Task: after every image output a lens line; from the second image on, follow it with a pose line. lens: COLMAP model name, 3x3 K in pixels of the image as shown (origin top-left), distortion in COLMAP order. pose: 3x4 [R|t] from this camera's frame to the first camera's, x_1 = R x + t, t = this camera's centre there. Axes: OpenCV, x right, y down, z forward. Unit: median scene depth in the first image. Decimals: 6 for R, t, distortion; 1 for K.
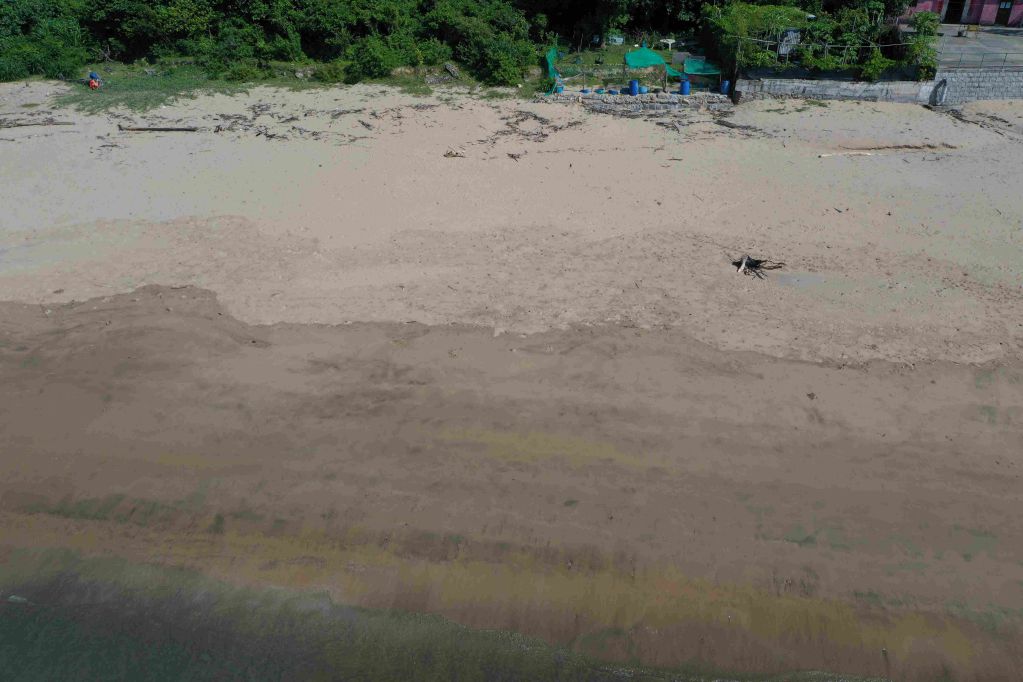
lens RADIAL K [[818.9, 0, 511.5], [0, 818.9, 341.0], [0, 0, 1]] dist [0.004951, 0.005474]
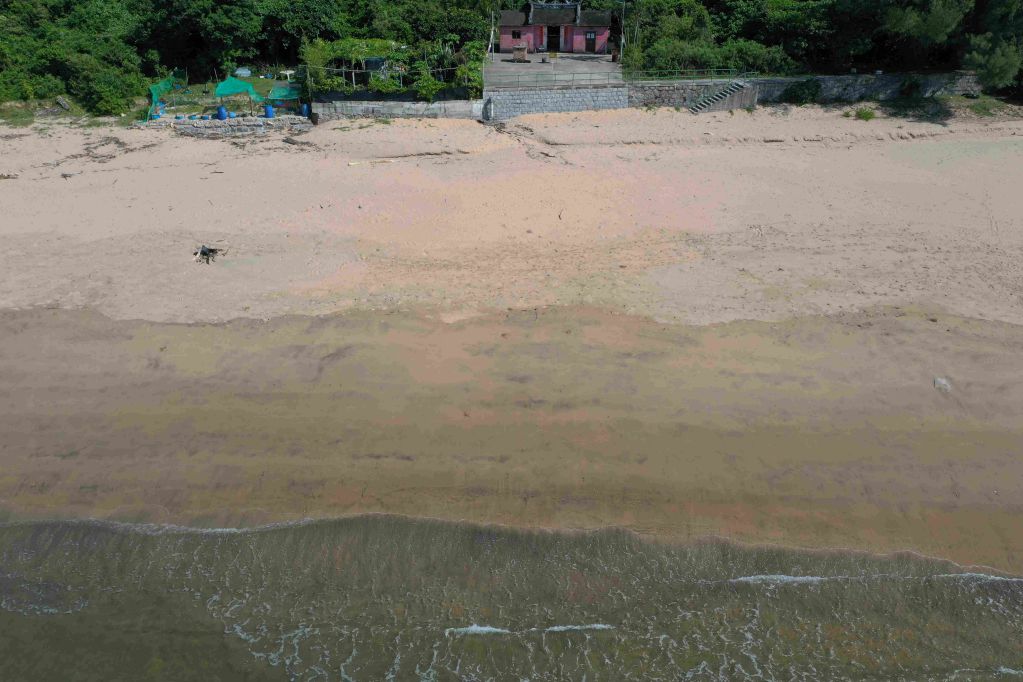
lens RADIAL K [[818.9, 0, 511.5], [0, 818.9, 341.0], [0, 0, 1]] dist [0.004951, 0.005474]
pose [[0.986738, -0.072878, 0.145044, 0.354862], [0.079282, 0.996094, -0.038867, 0.072646], [-0.141645, 0.049851, 0.988661, -0.137405]]
